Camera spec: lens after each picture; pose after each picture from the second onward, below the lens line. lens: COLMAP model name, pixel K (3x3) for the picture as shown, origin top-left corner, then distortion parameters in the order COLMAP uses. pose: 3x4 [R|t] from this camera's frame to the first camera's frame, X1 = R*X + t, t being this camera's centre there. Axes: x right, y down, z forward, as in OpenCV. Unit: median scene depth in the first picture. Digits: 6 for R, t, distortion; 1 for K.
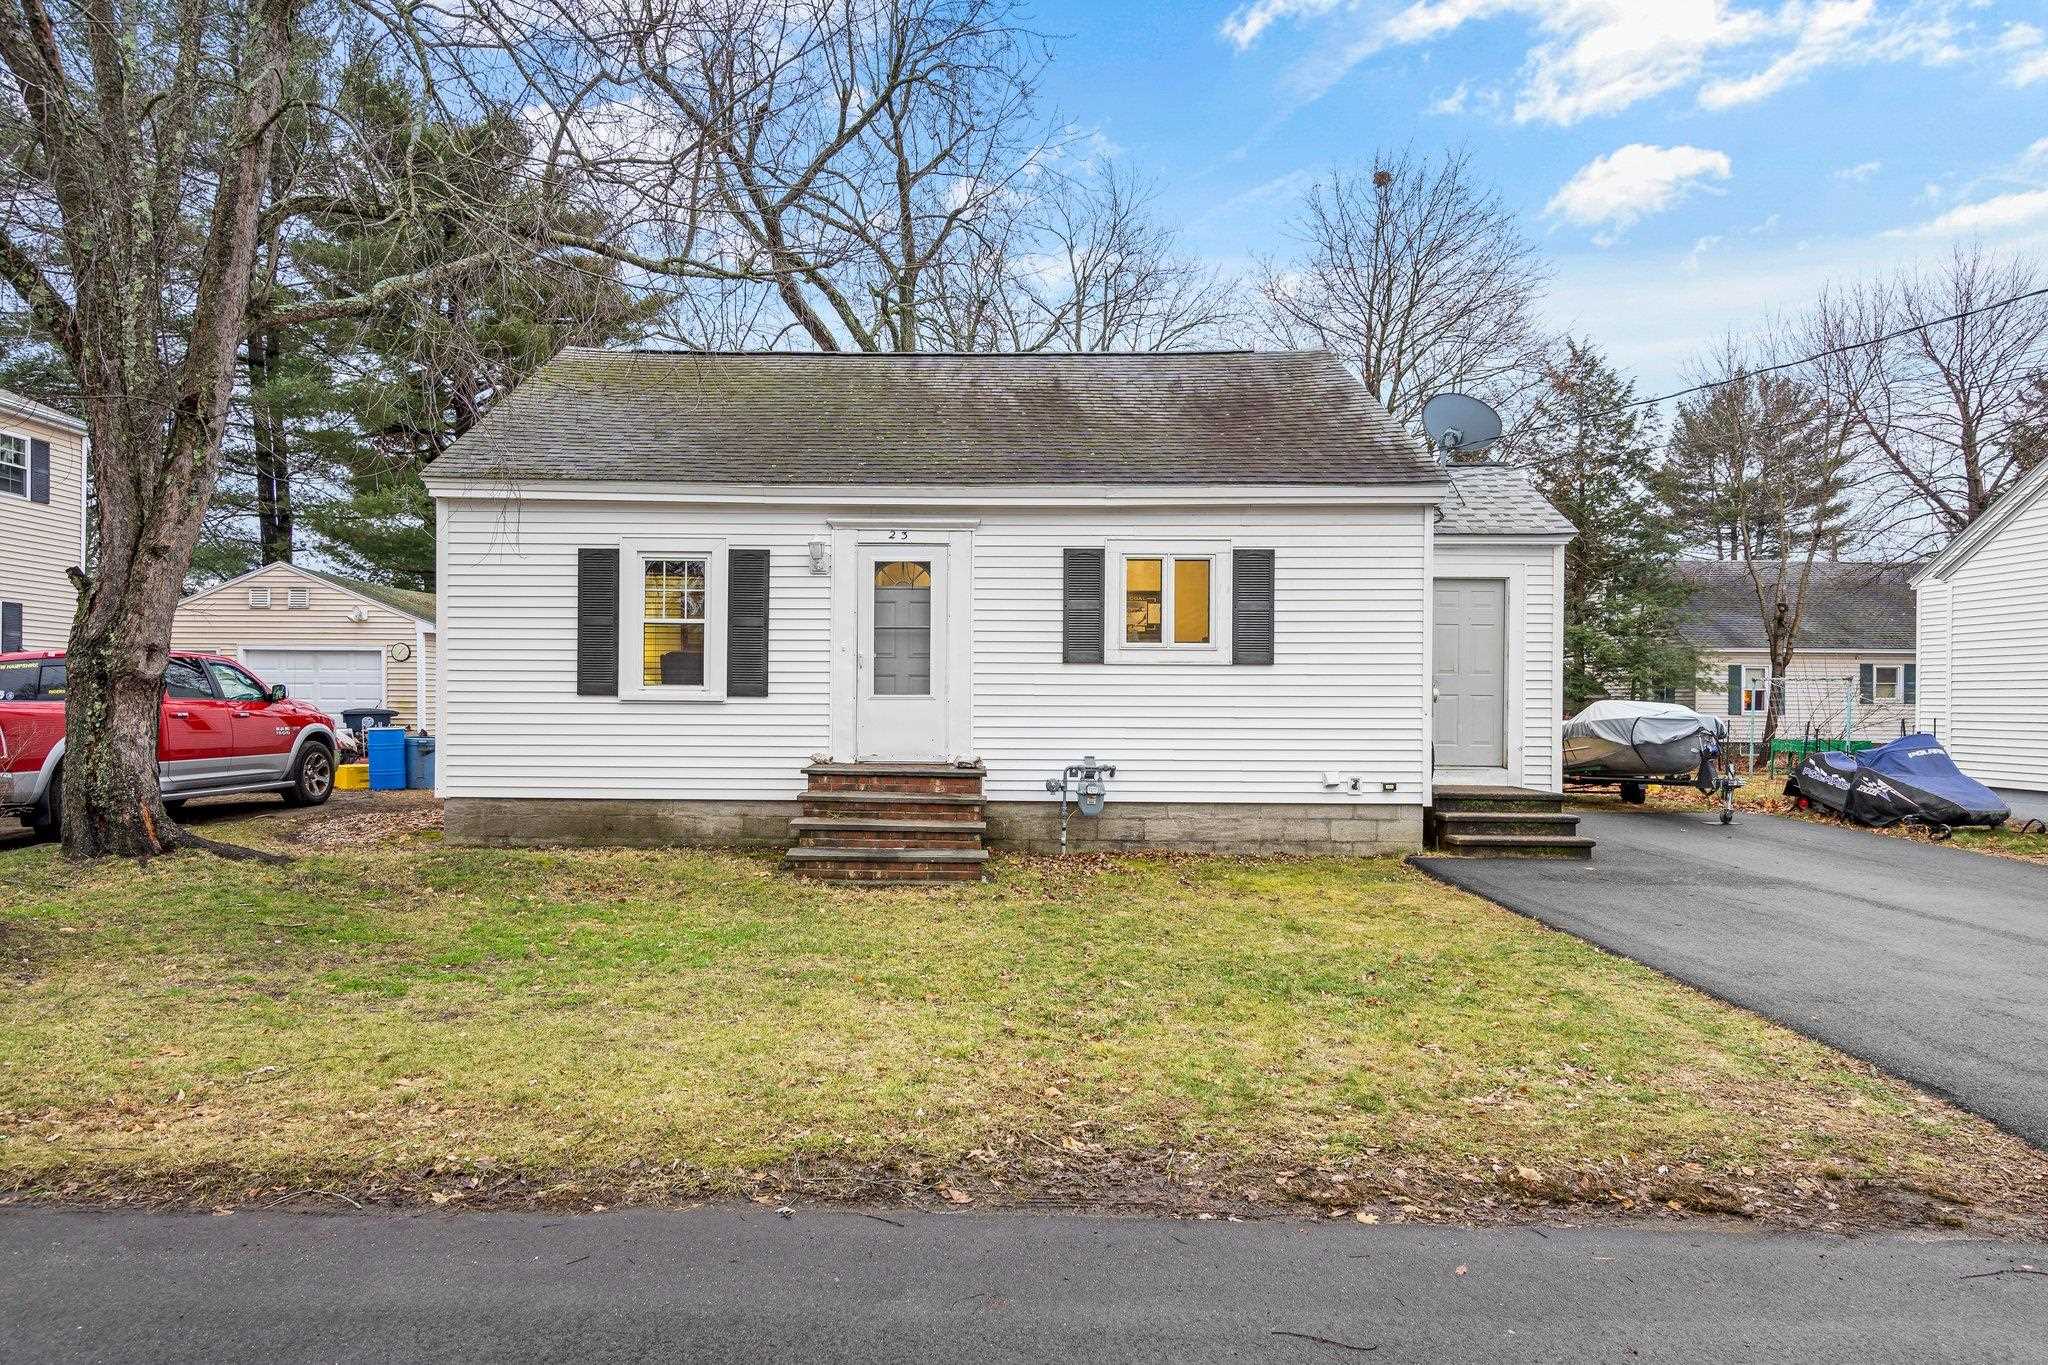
lens RADIAL K [[1218.1, 0, 1032.6], [0, 1218.1, 693.8], [0, 0, 1]] dist [0.014571, -0.000972]
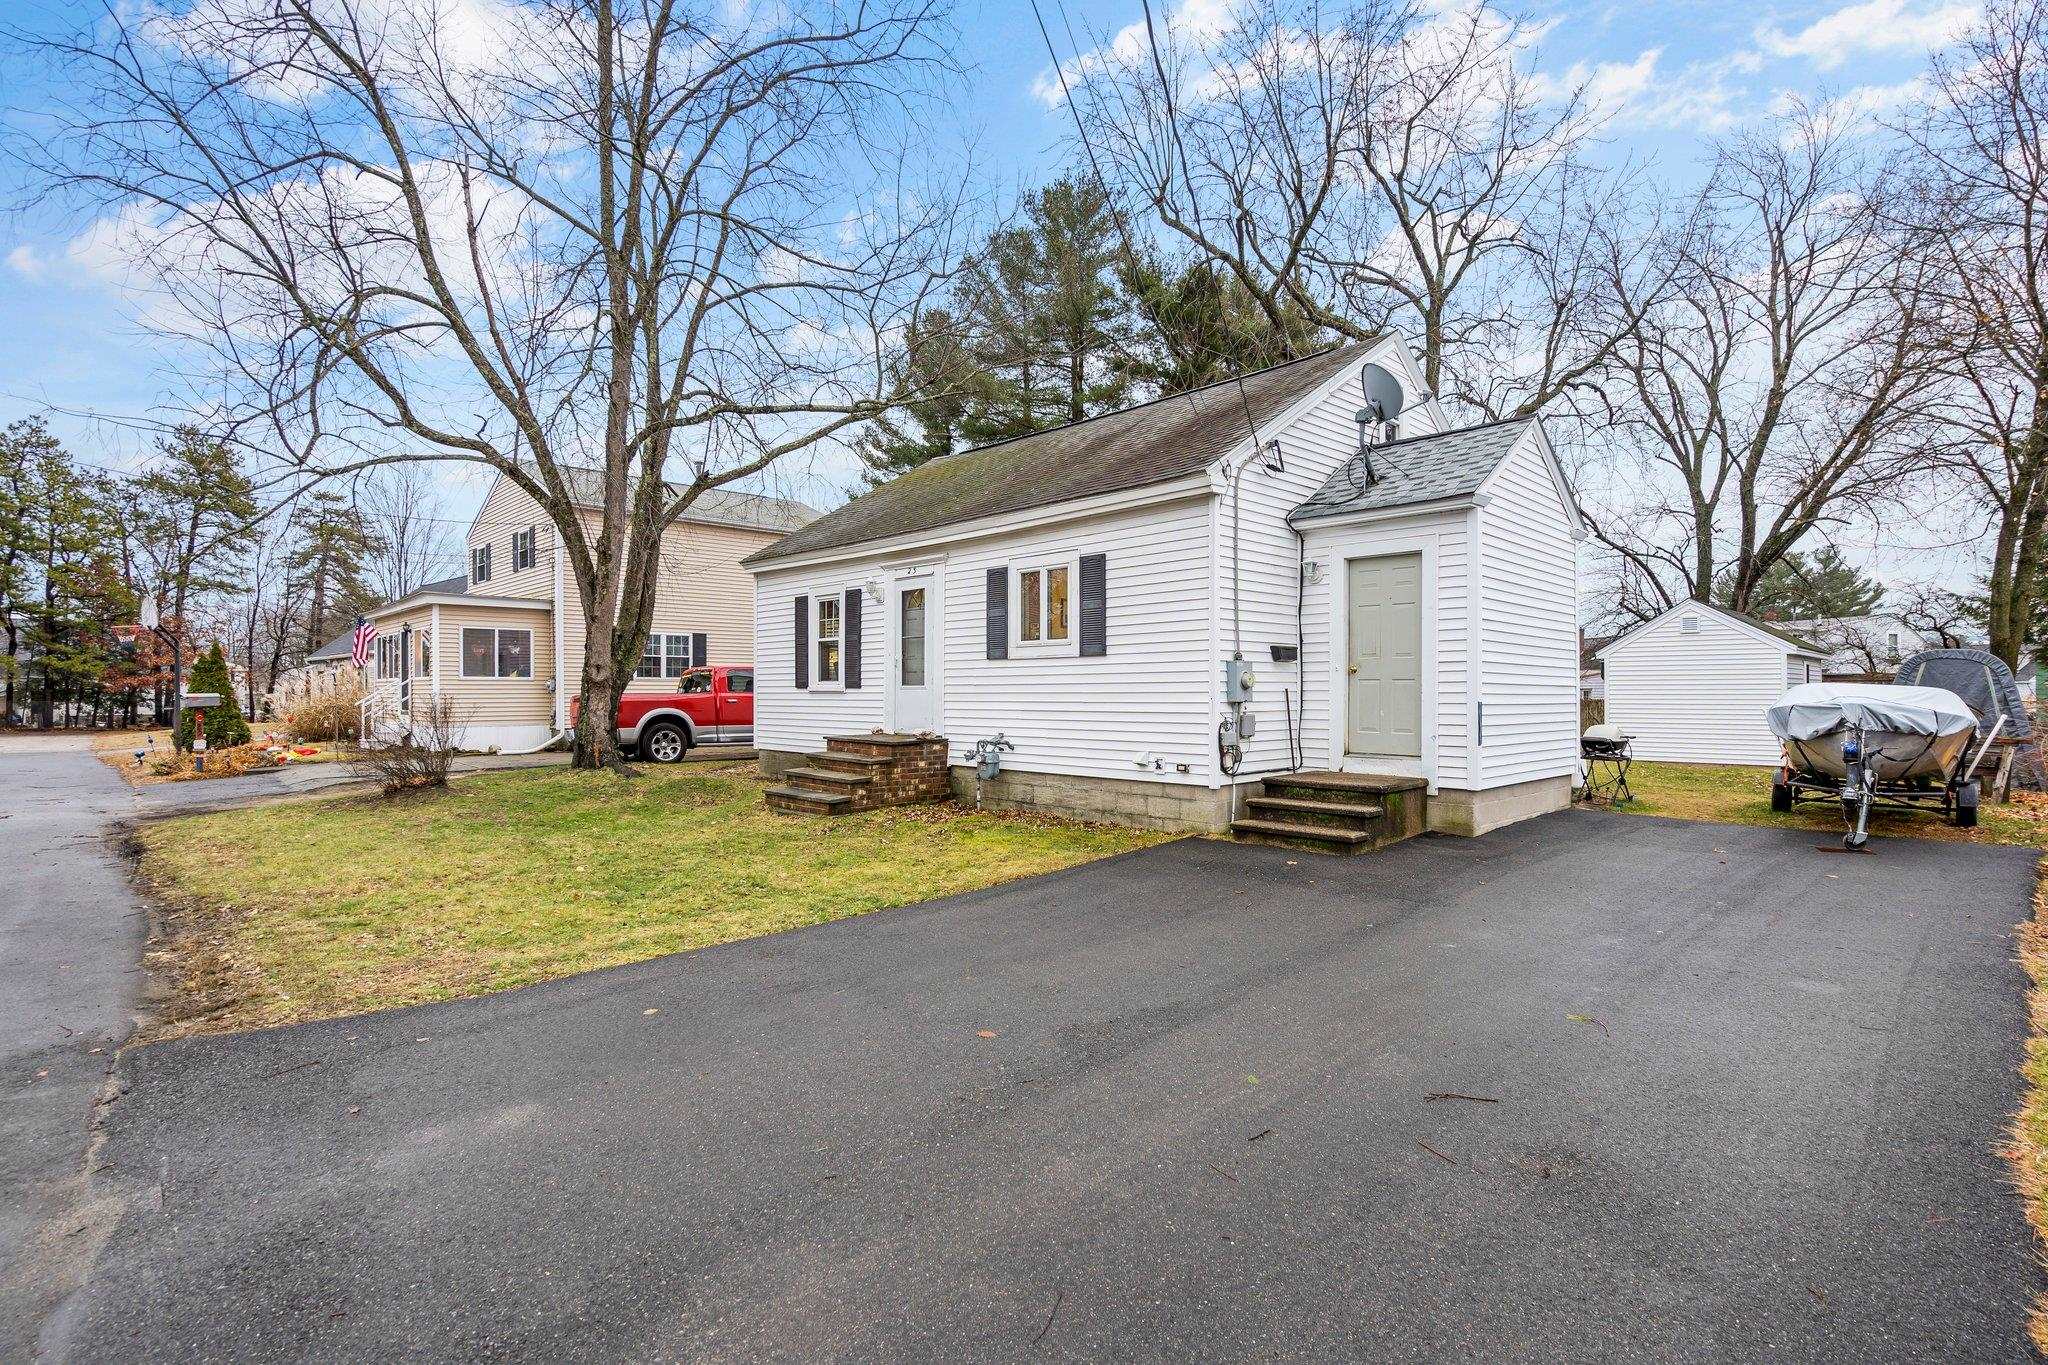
lens RADIAL K [[948.5, 0, 1036.6], [0, 948.5, 691.1], [0, 0, 1]] dist [0.001896, -0.000582]
pose [[0.720100, -0.008124, -0.693822, 0.758164], [0.007468, 0.999964, -0.003957, 0.012405], [0.693830, -0.002332, 0.720135, 0.323040]]
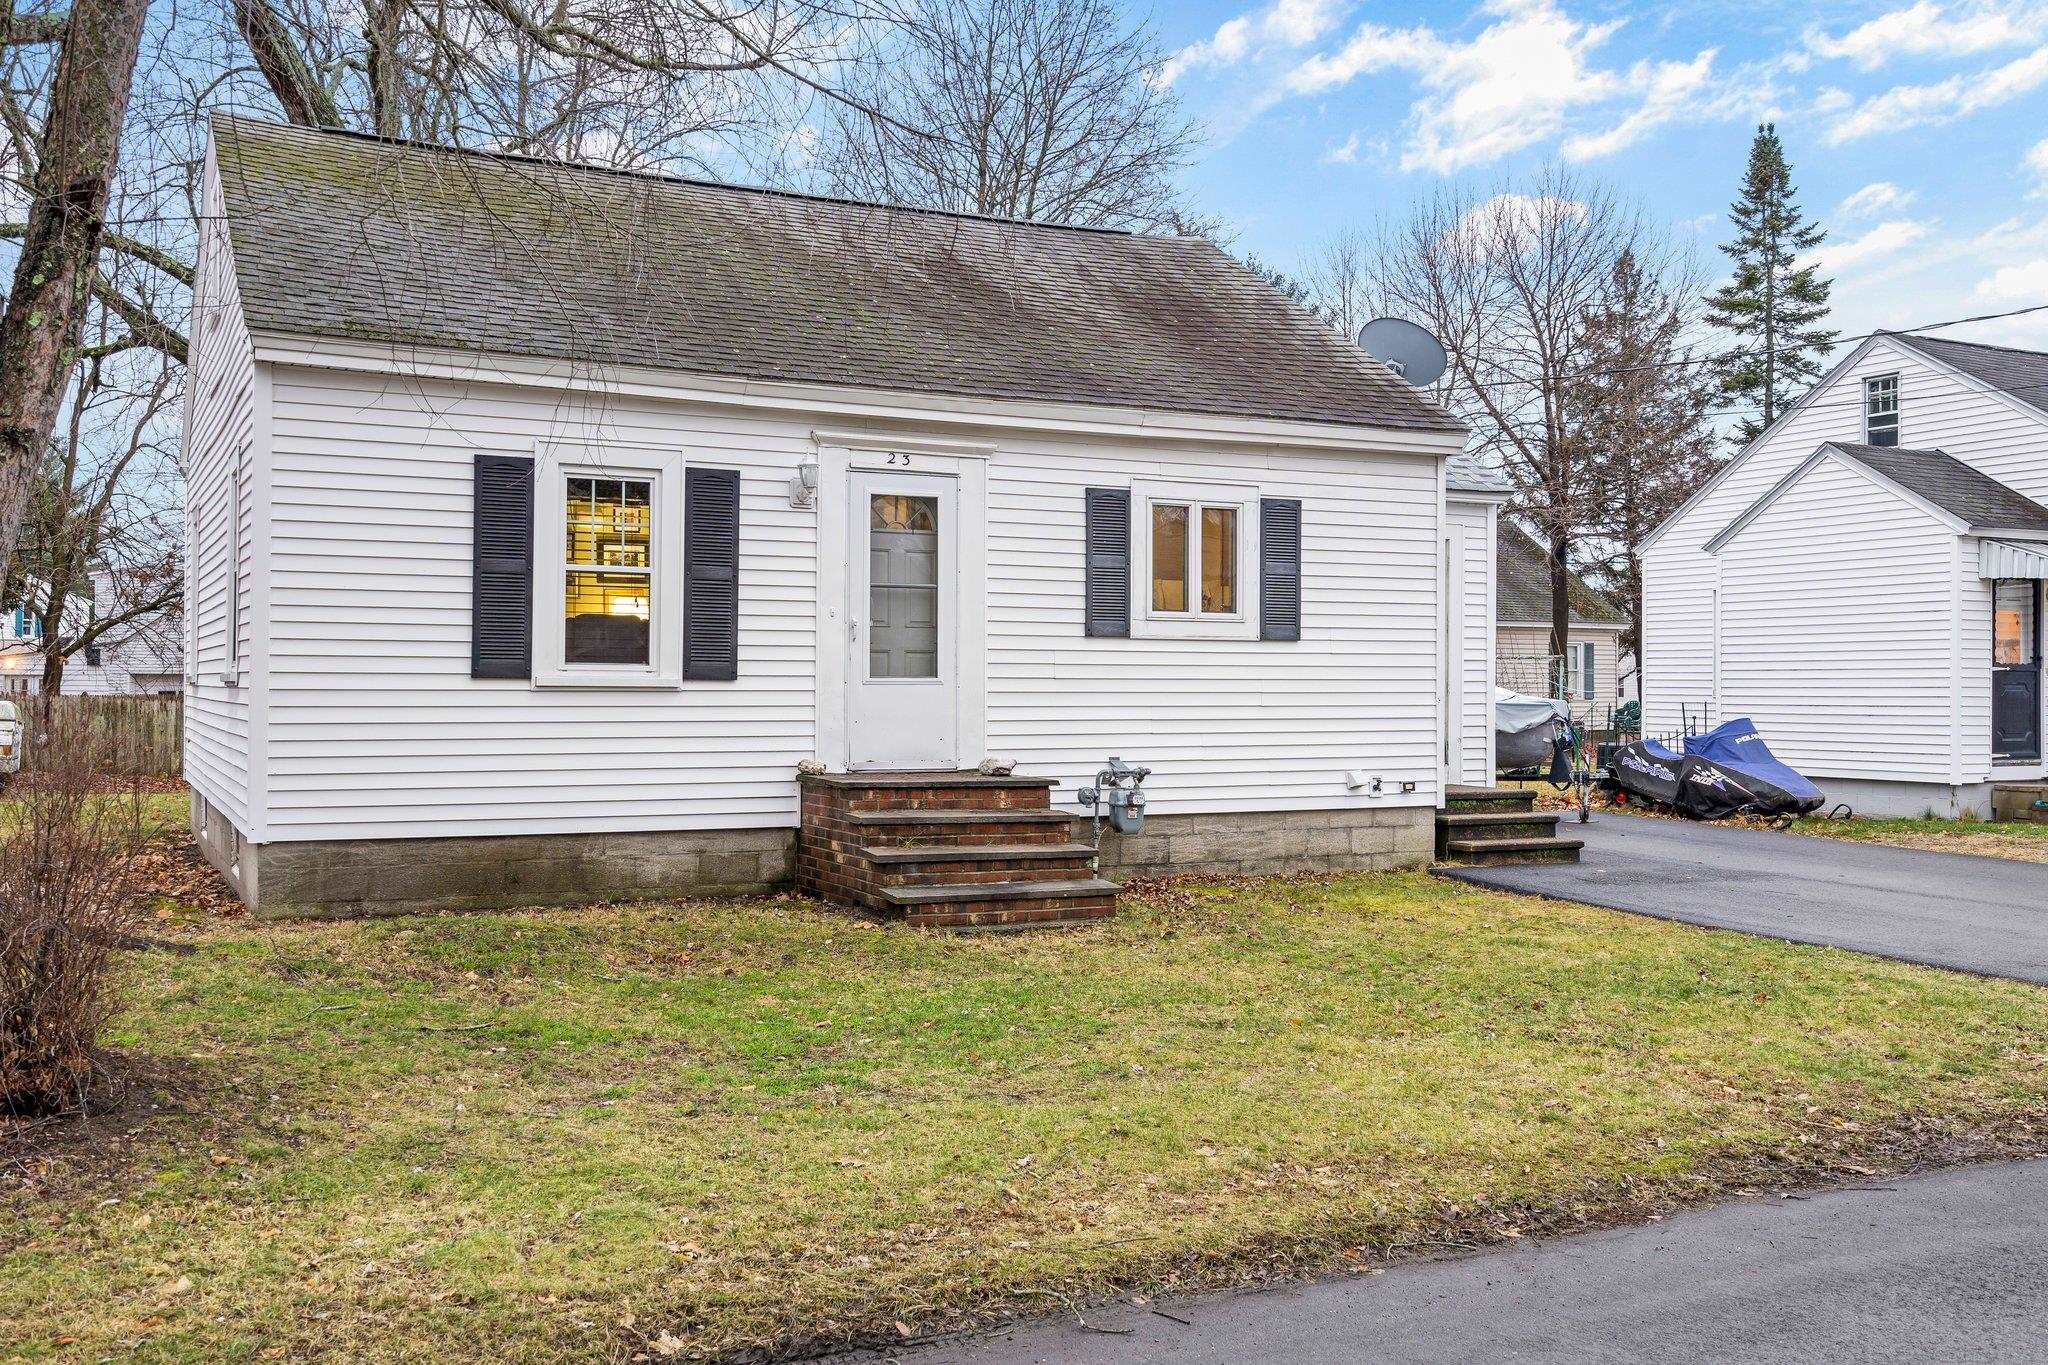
lens RADIAL K [[1899.2, 0, 1009.1], [0, 1899.2, 676.6], [0, 0, 1]] dist [0.032467, 0.000000]
pose [[0.882528, 0.000629, 0.470260, -0.585006], [-0.002674, 0.999990, 0.003680, -0.004327], [-0.470253, -0.004505, 0.882520, -0.035180]]
